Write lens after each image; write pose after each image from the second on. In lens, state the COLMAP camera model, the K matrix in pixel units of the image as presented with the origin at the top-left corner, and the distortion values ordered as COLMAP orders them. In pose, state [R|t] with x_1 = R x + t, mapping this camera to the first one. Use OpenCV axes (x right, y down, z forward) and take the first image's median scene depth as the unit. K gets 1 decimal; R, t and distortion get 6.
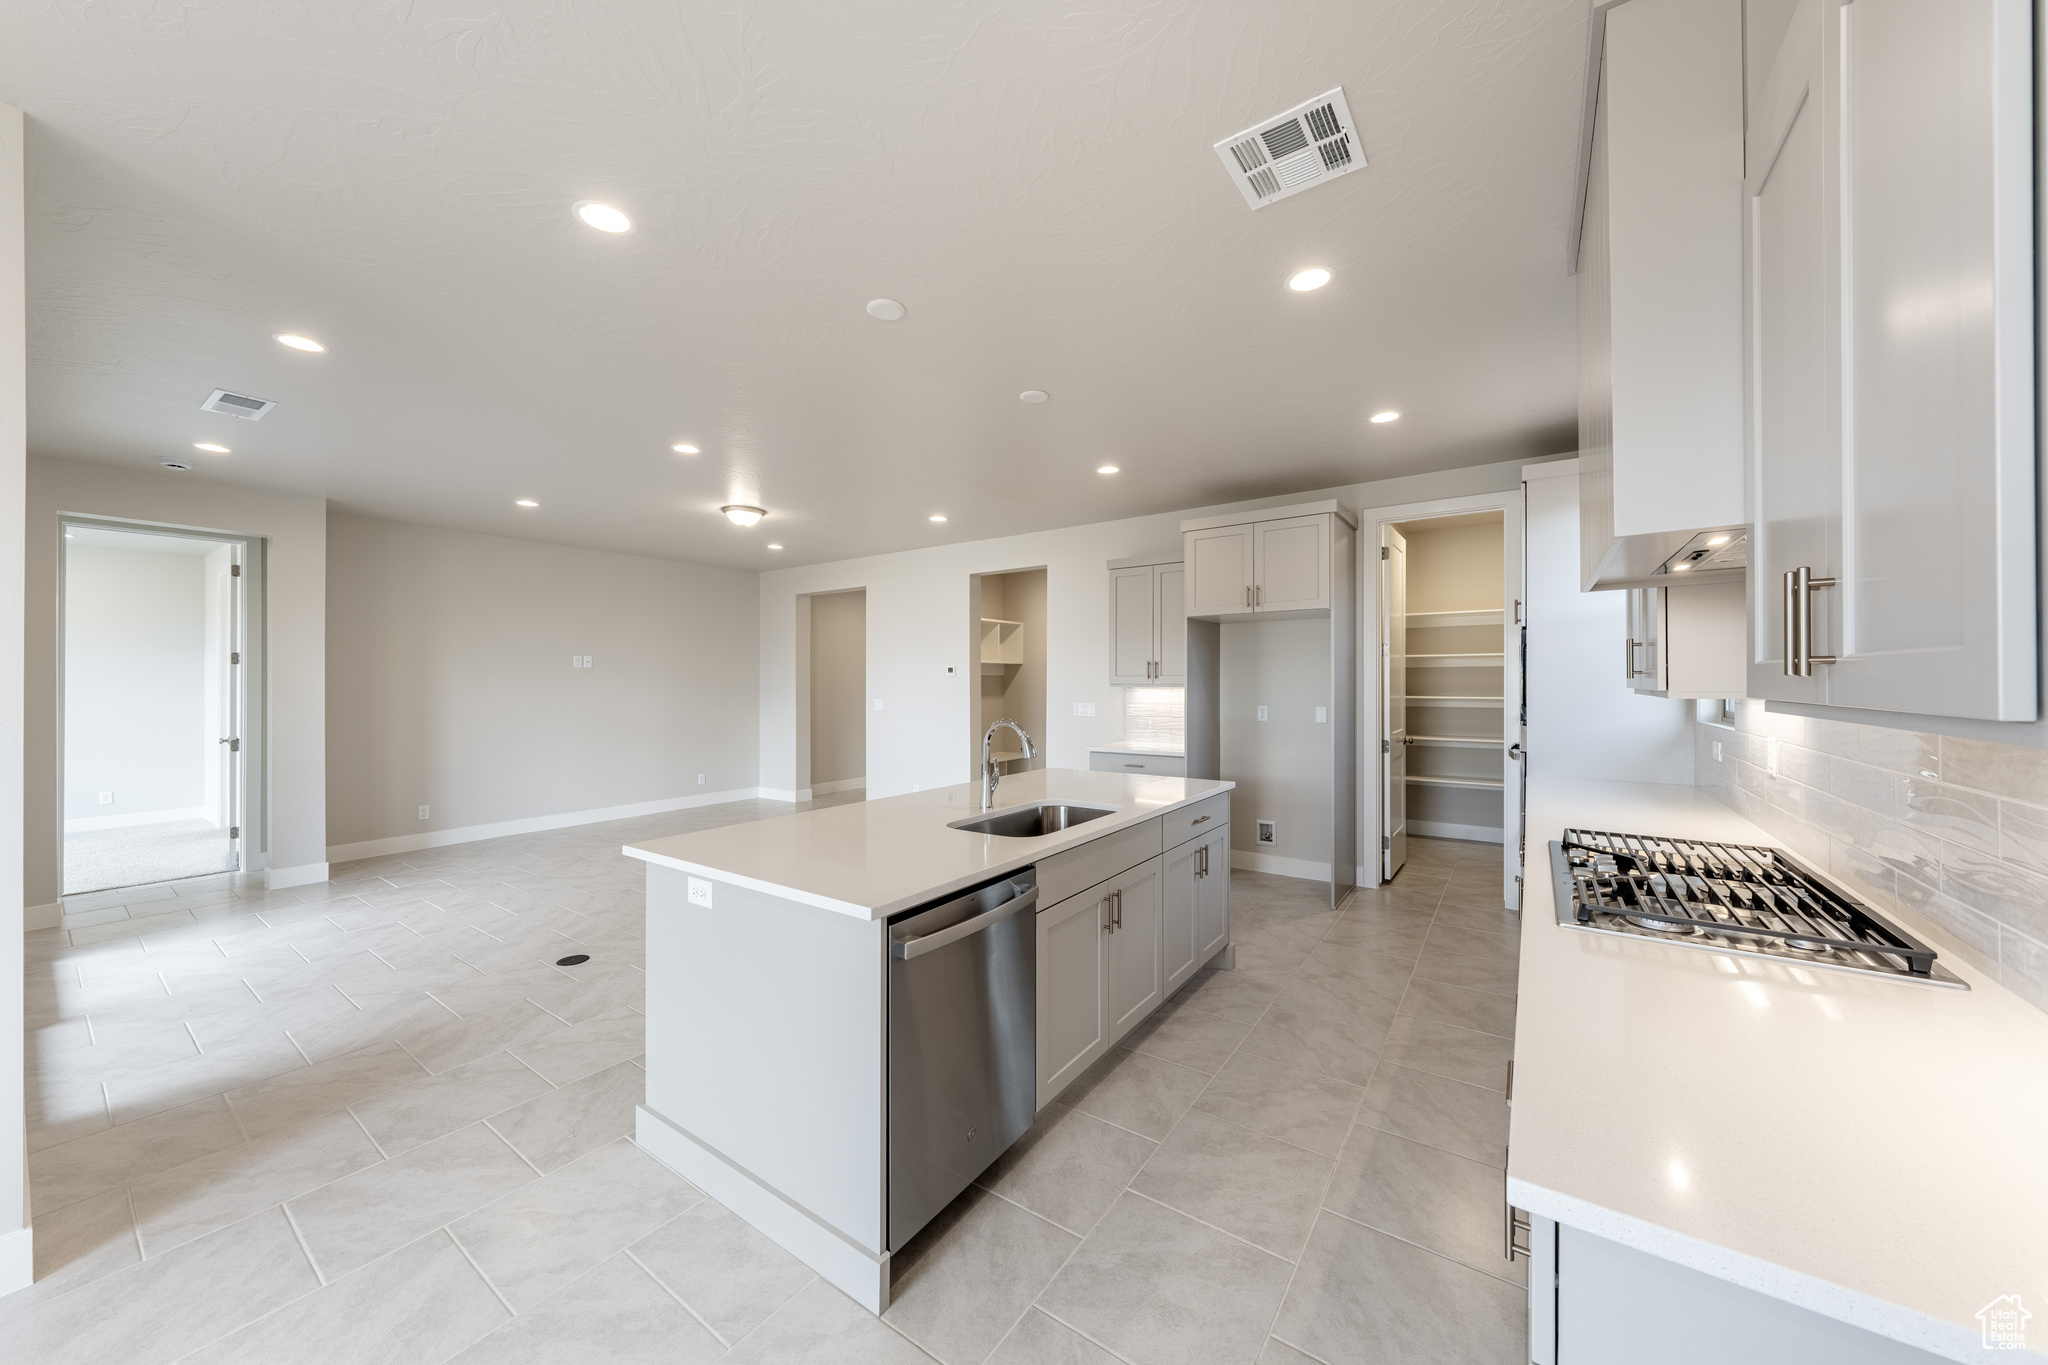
lens RADIAL K [[715.4, 0, 1023.4], [0, 715.4, 676.5], [0, 0, 1]] dist [-0.003145, 0.000489]
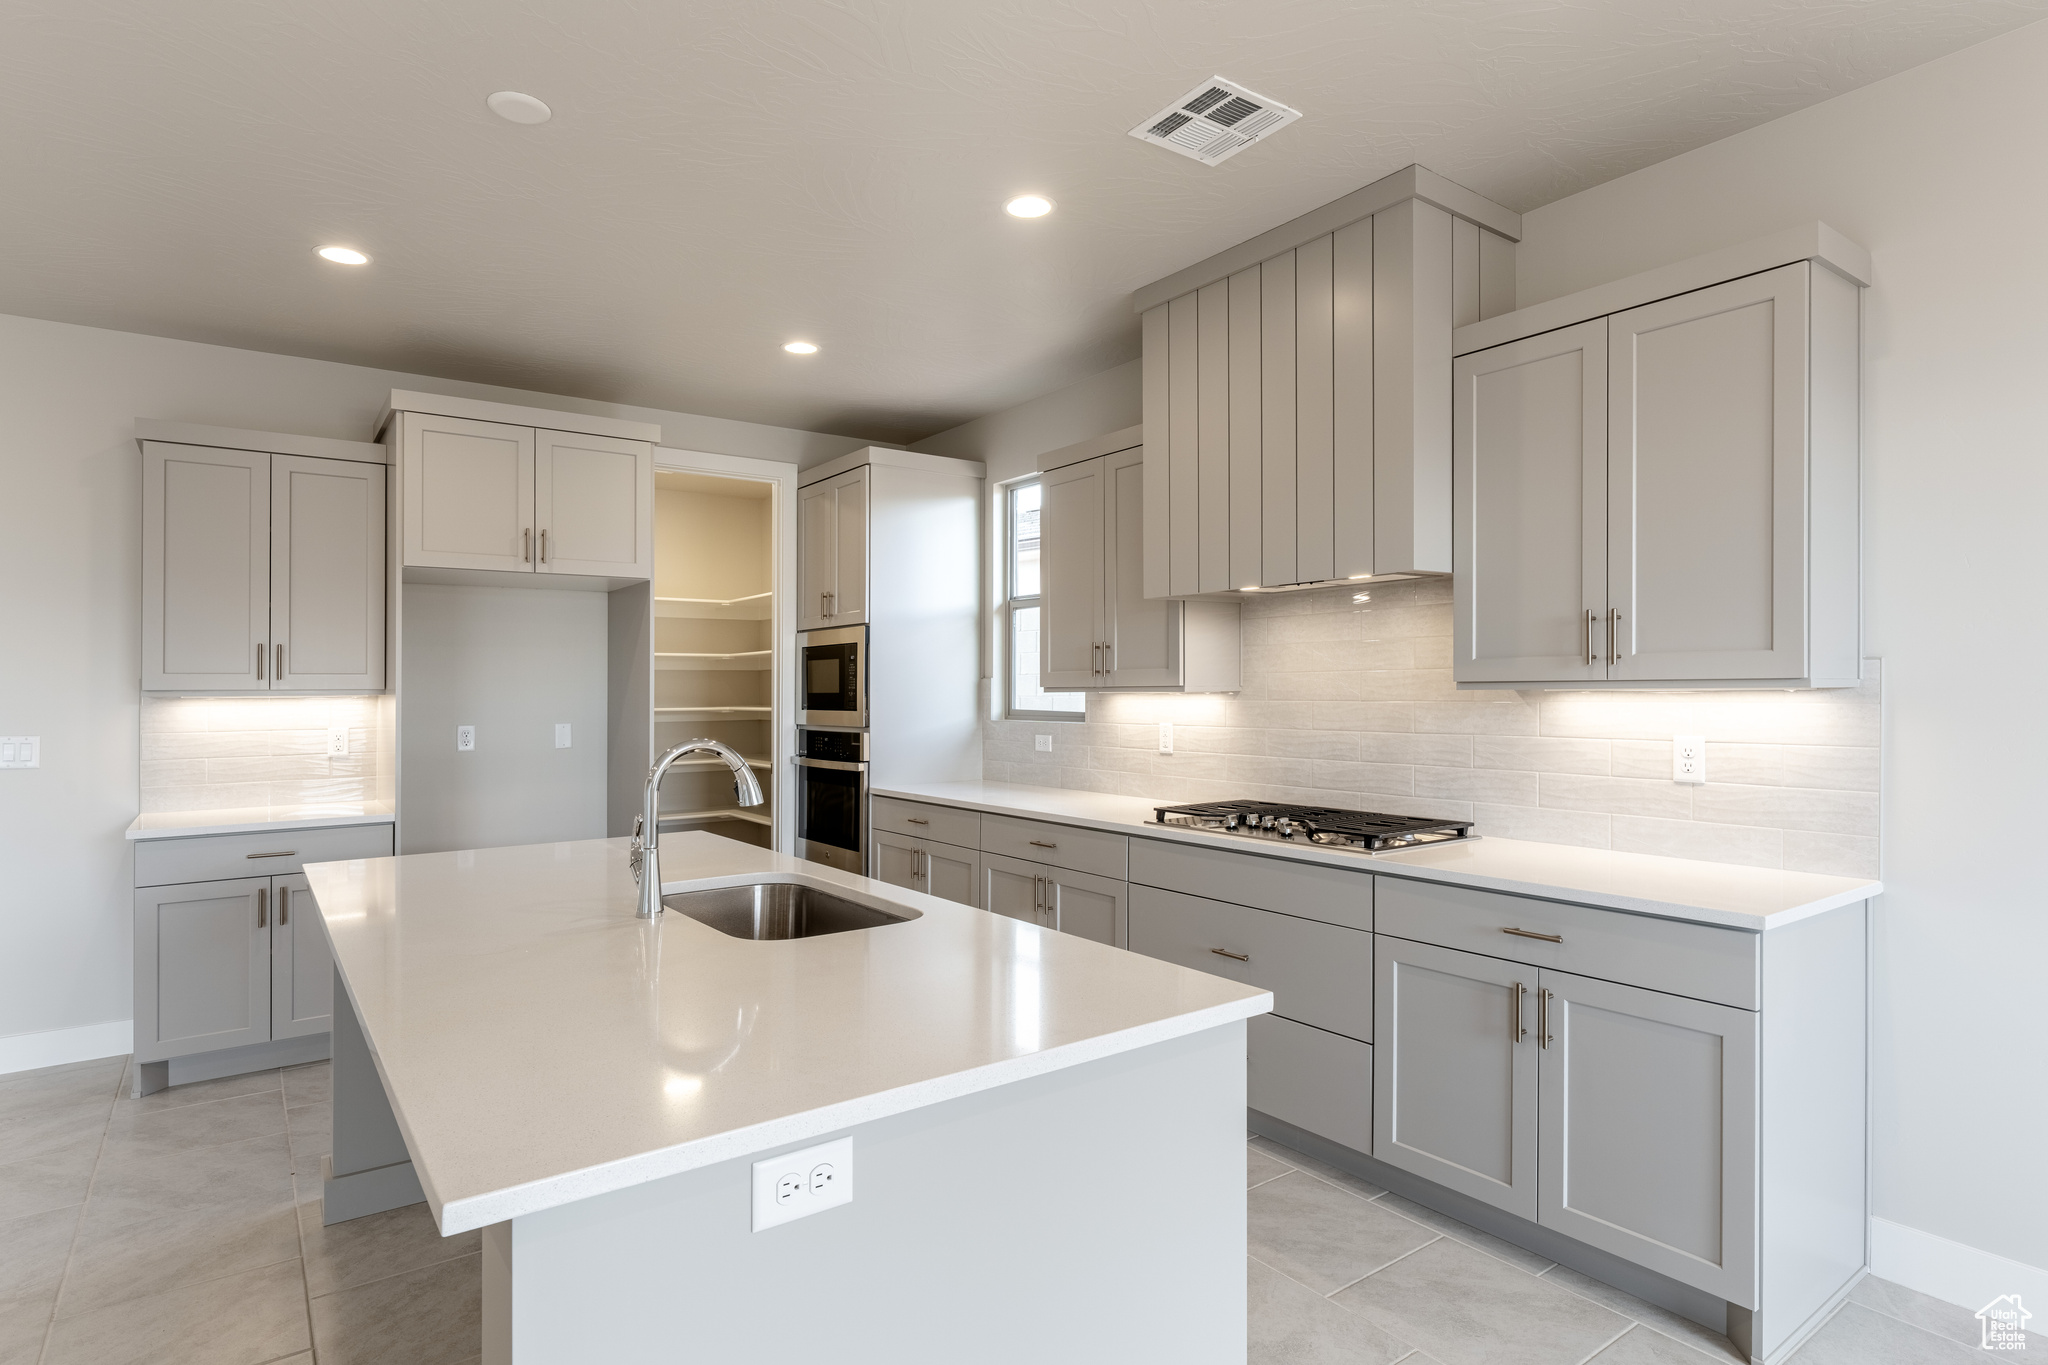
lens RADIAL K [[1084.4, 0, 1022.3], [0, 1084.4, 689.1], [0, 0, 1]] dist [0.004849, -0.001488]
pose [[0.325848, 0.003231, 0.945417, -0.349614], [0.001836, 0.999990, -0.004050, 0.013264], [-0.945420, 0.003055, 0.325839, 0.241671]]
